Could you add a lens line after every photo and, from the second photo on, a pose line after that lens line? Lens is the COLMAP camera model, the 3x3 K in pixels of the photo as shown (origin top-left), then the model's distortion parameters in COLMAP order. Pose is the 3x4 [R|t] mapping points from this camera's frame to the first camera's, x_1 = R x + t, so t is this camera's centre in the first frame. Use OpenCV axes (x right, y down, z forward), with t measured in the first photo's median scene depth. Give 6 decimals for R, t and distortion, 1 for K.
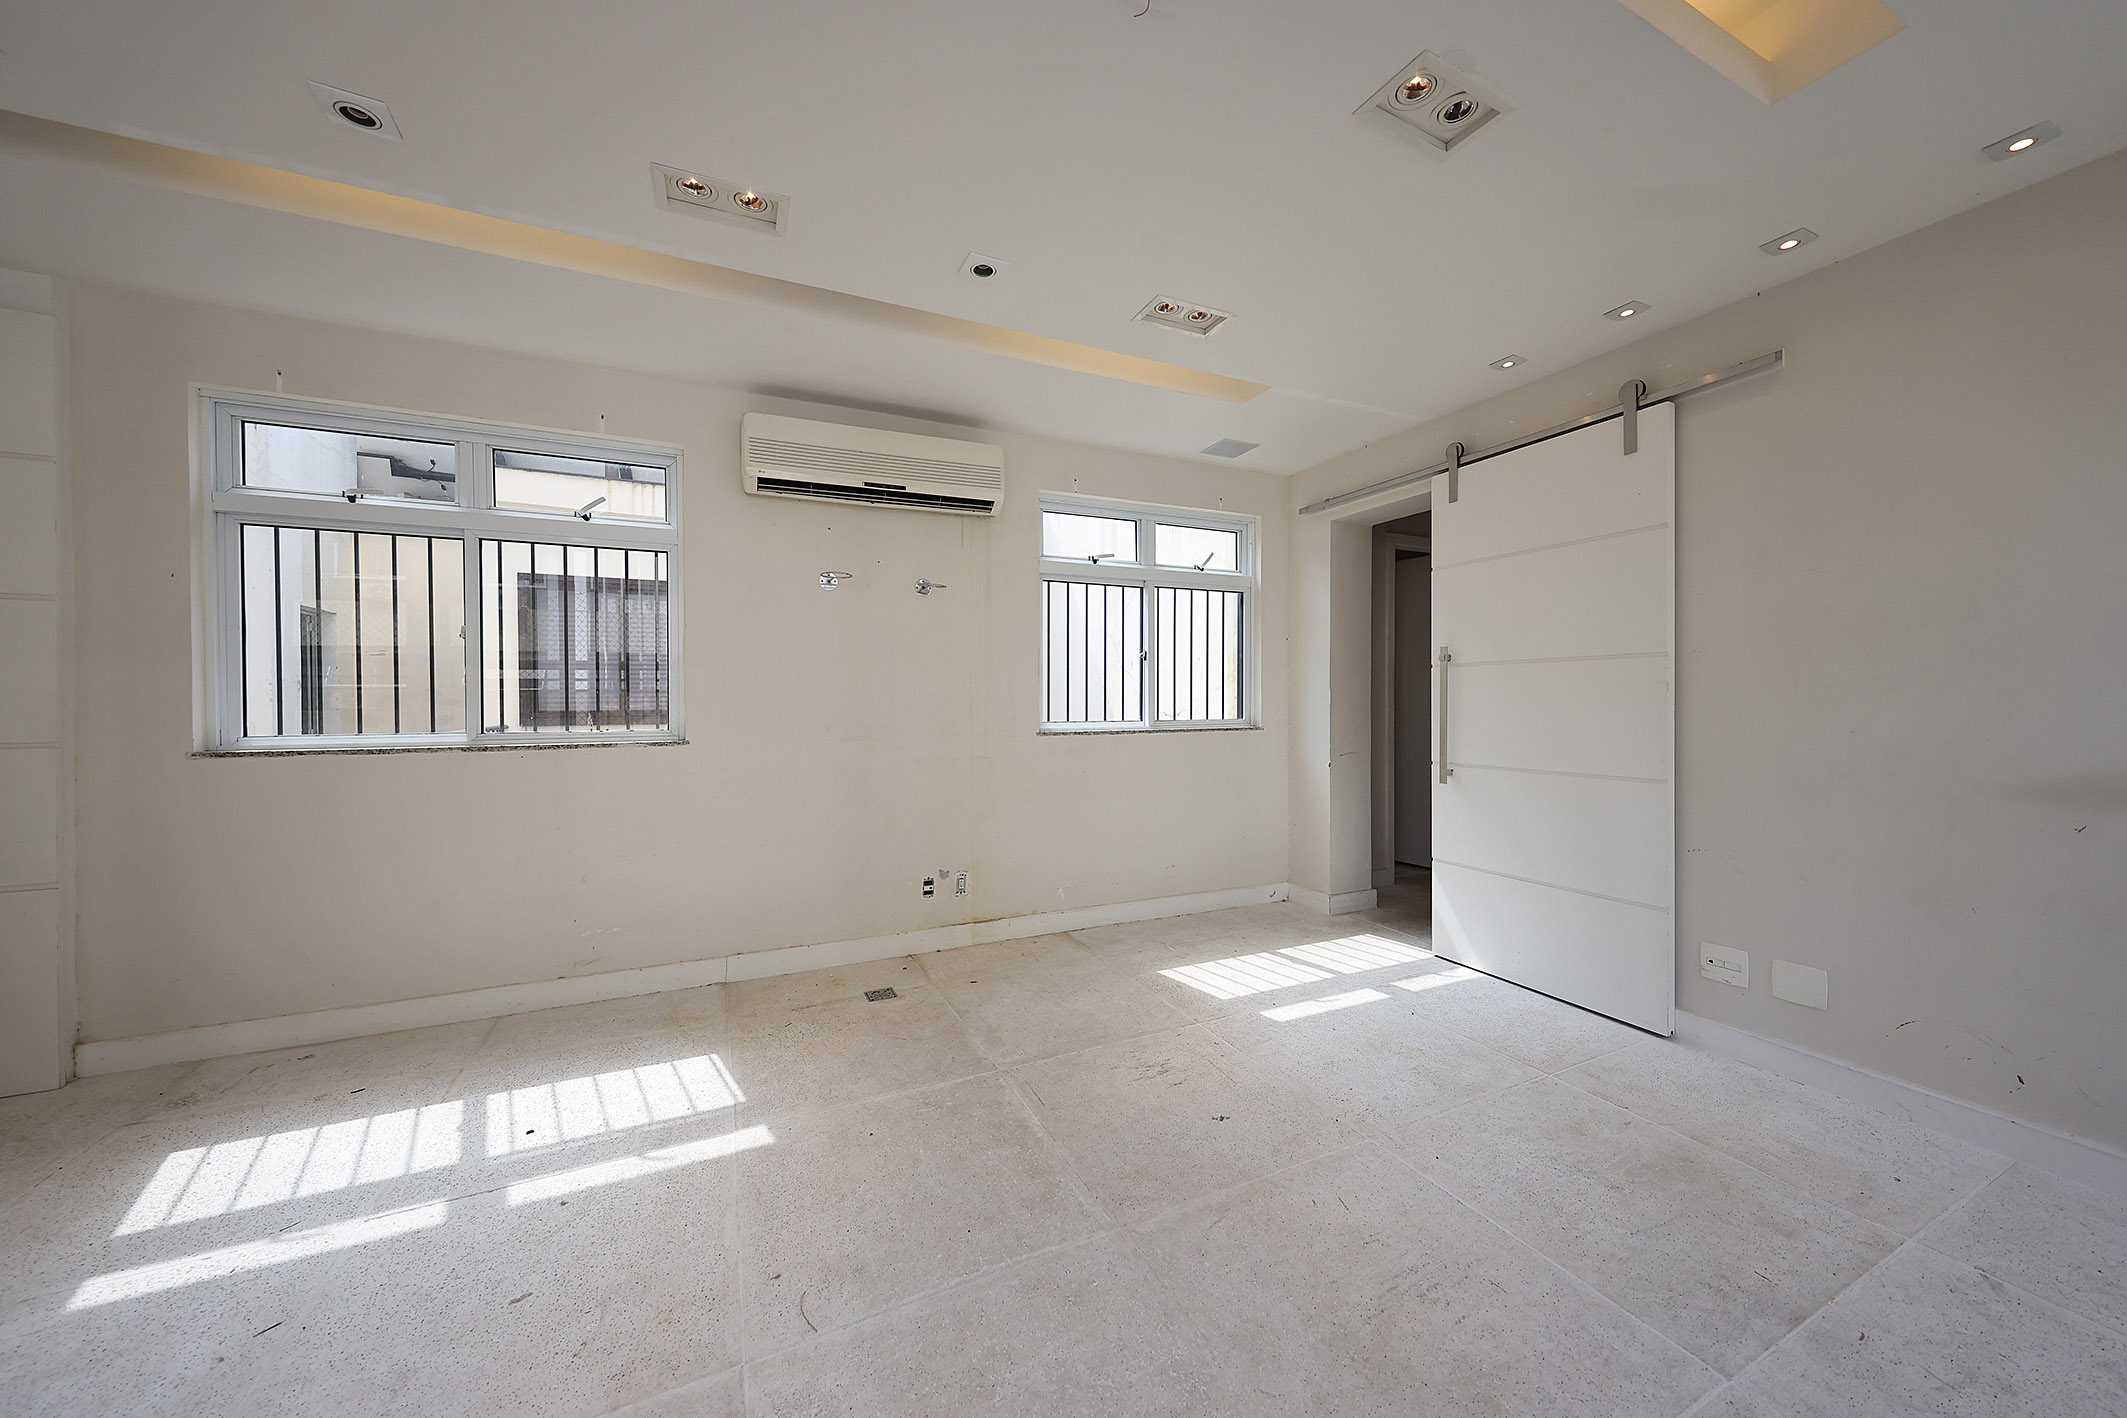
lens RADIAL K [[734.1, 0, 1060.2], [0, 734.1, 701.2], [0, 0, 1]] dist [0.002159, 0.000065]
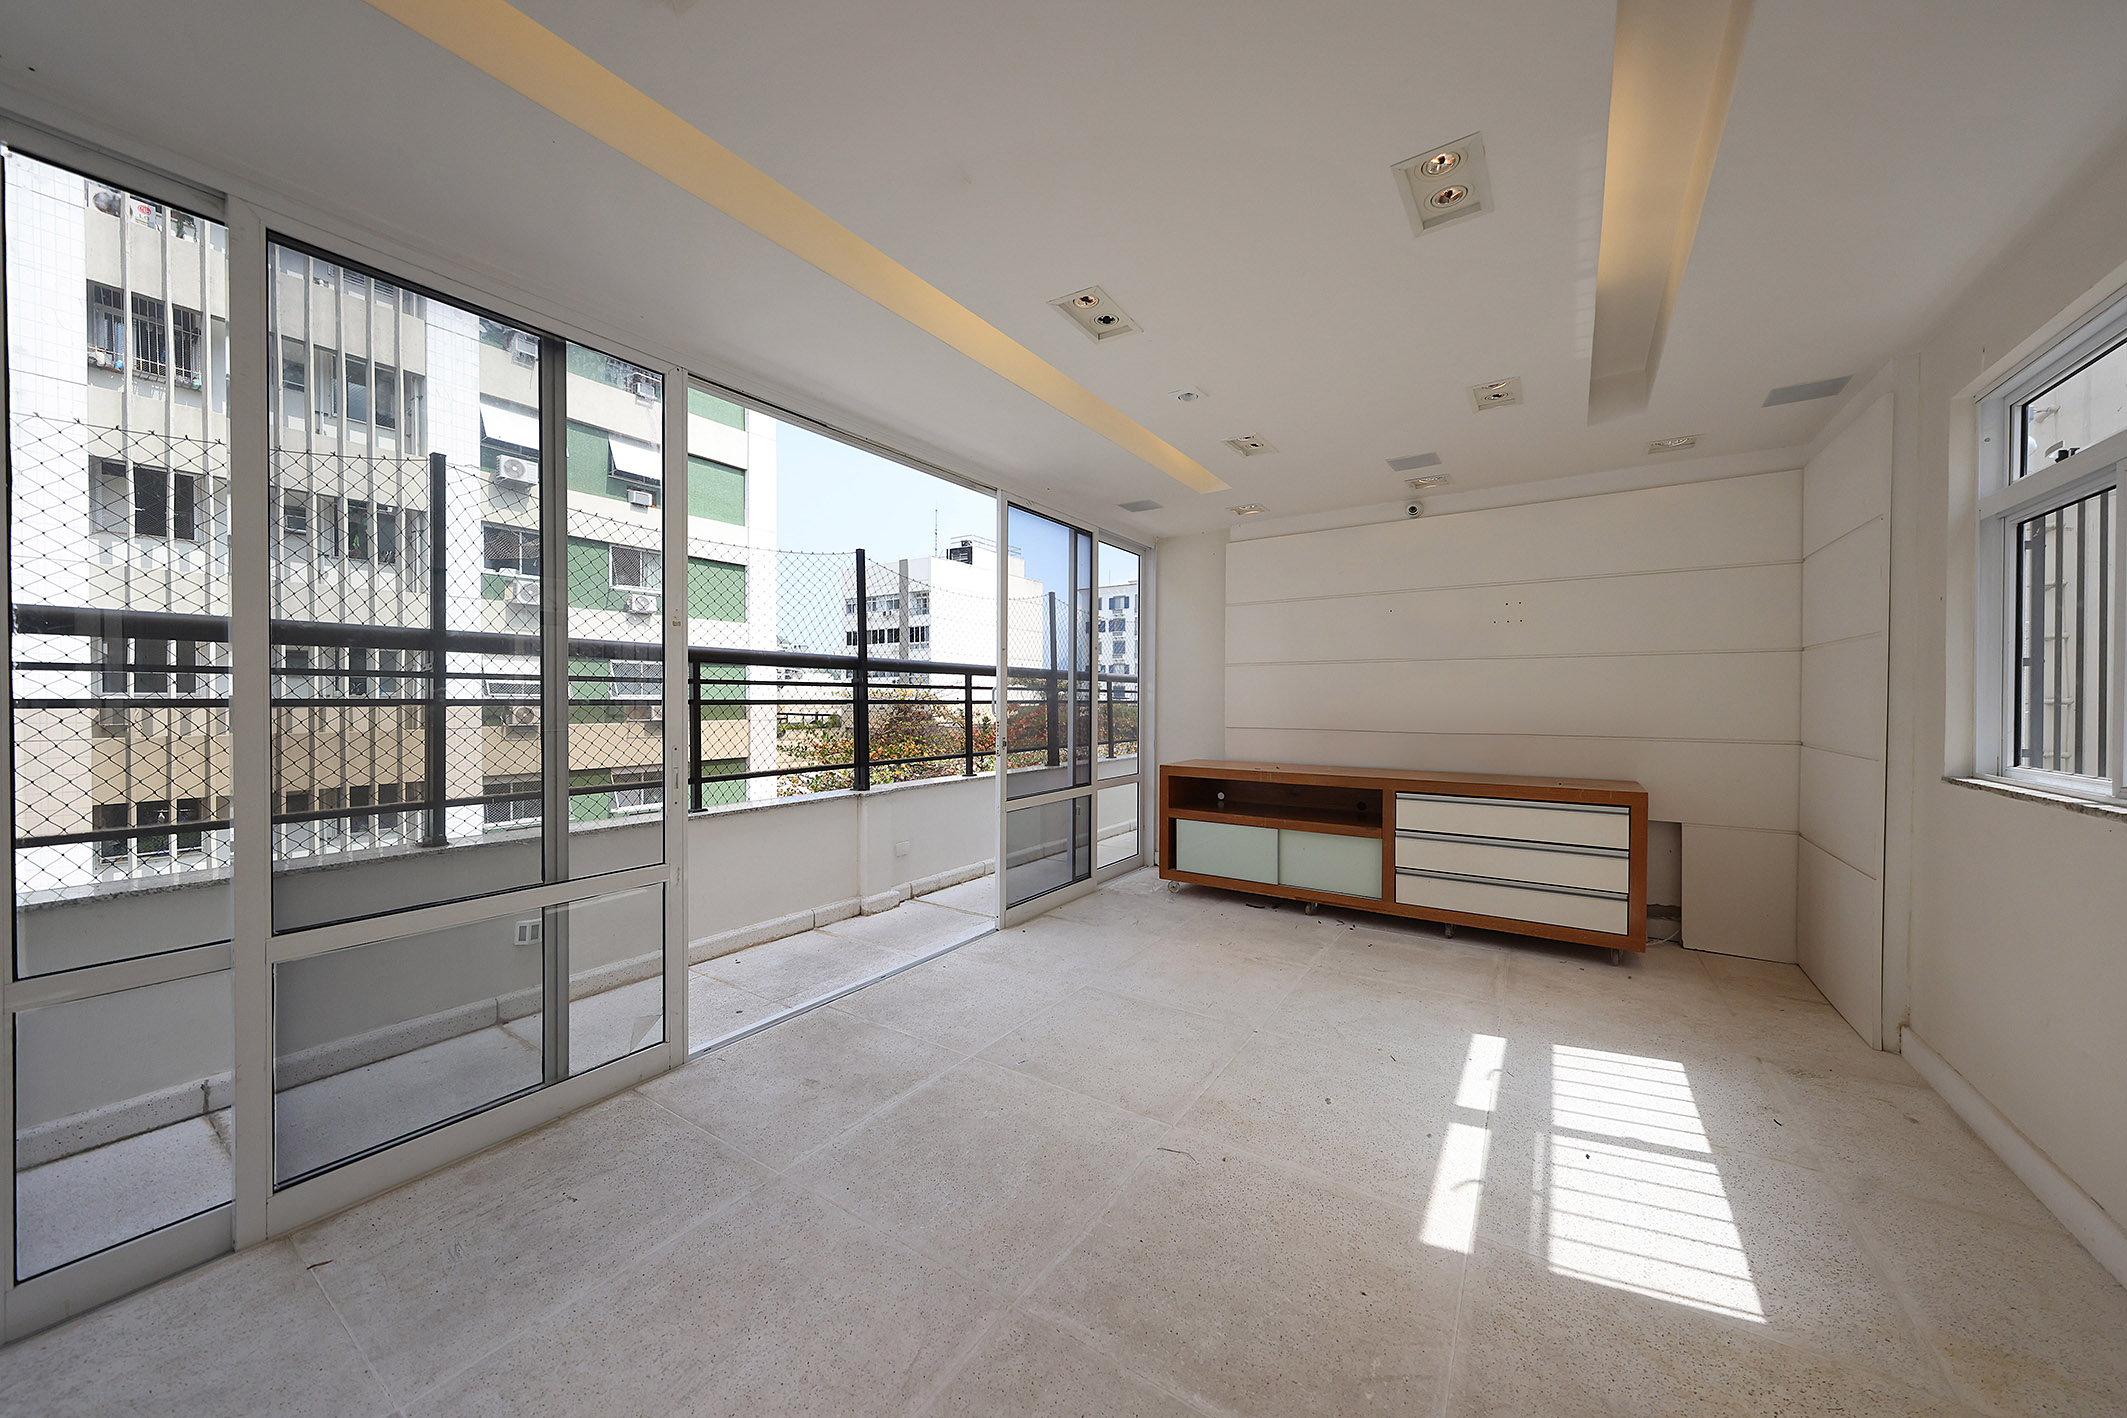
lens RADIAL K [[734.1, 0, 1060.2], [0, 734.1, 701.2], [0, 0, 1]] dist [0.002159, 0.000065]
pose [[-0.855676, 0.001788, -0.517509, 0.364754], [-0.000498, 0.999991, 0.004278, -0.037135], [0.517512, 0.003918, -0.855667, 1.302333]]
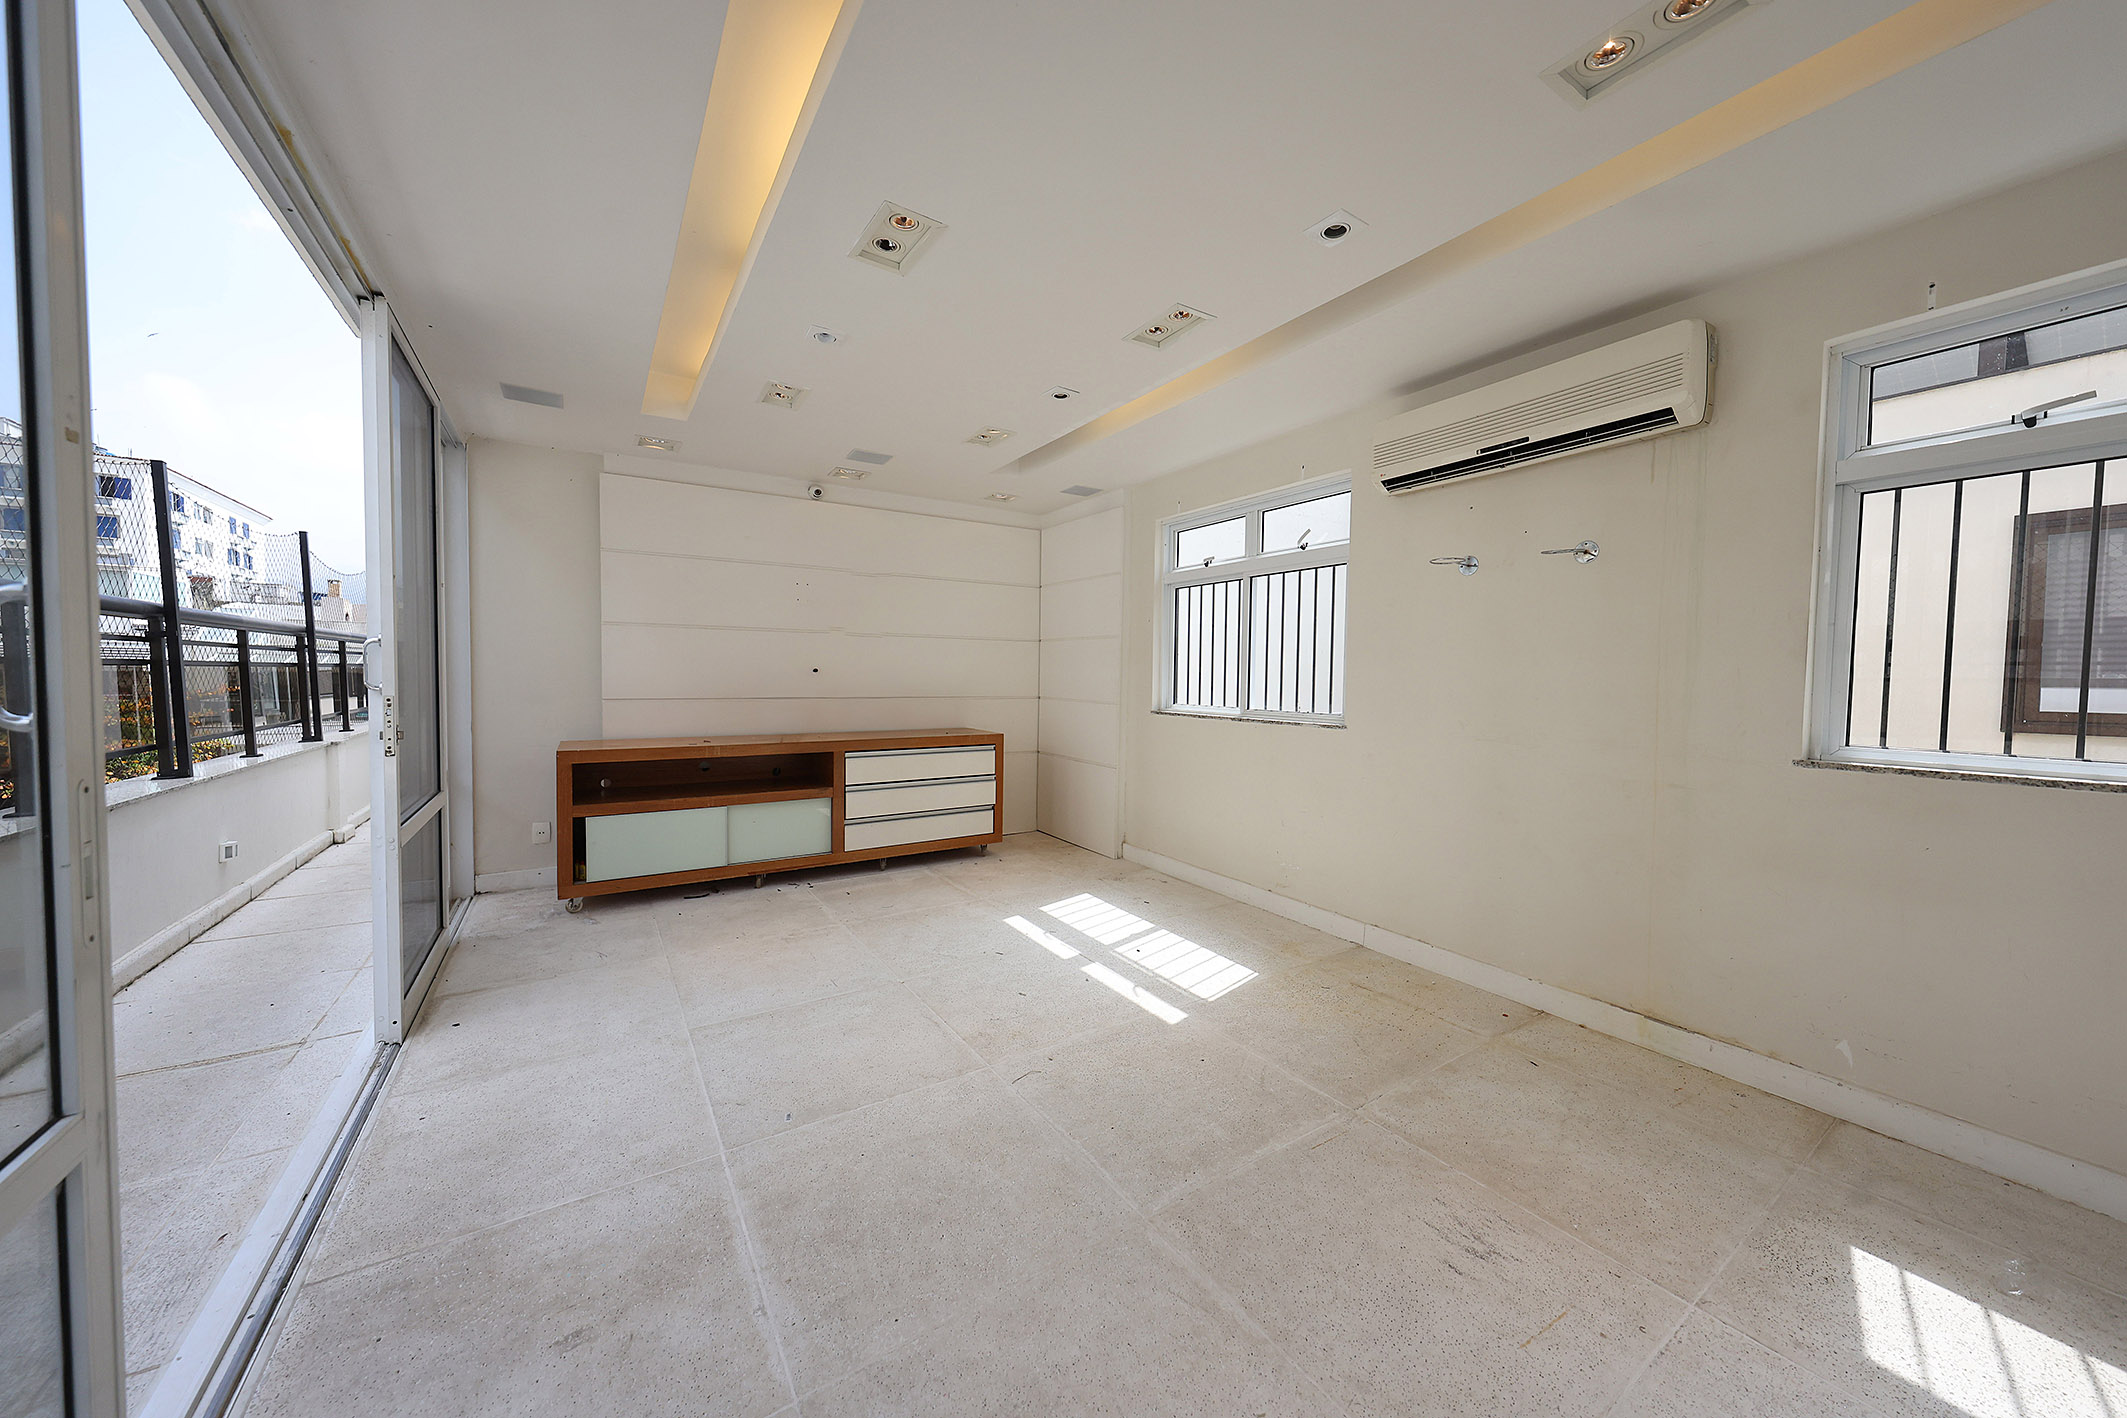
lens RADIAL K [[734.1, 0, 1060.2], [0, 734.1, 701.2], [0, 0, 1]] dist [0.002159, 0.000065]
pose [[0.136319, 0.043565, -0.989707, 0.755143], [-0.012280, 0.999030, 0.042284, -0.037209], [0.990589, 0.006390, 0.136722, 0.523582]]
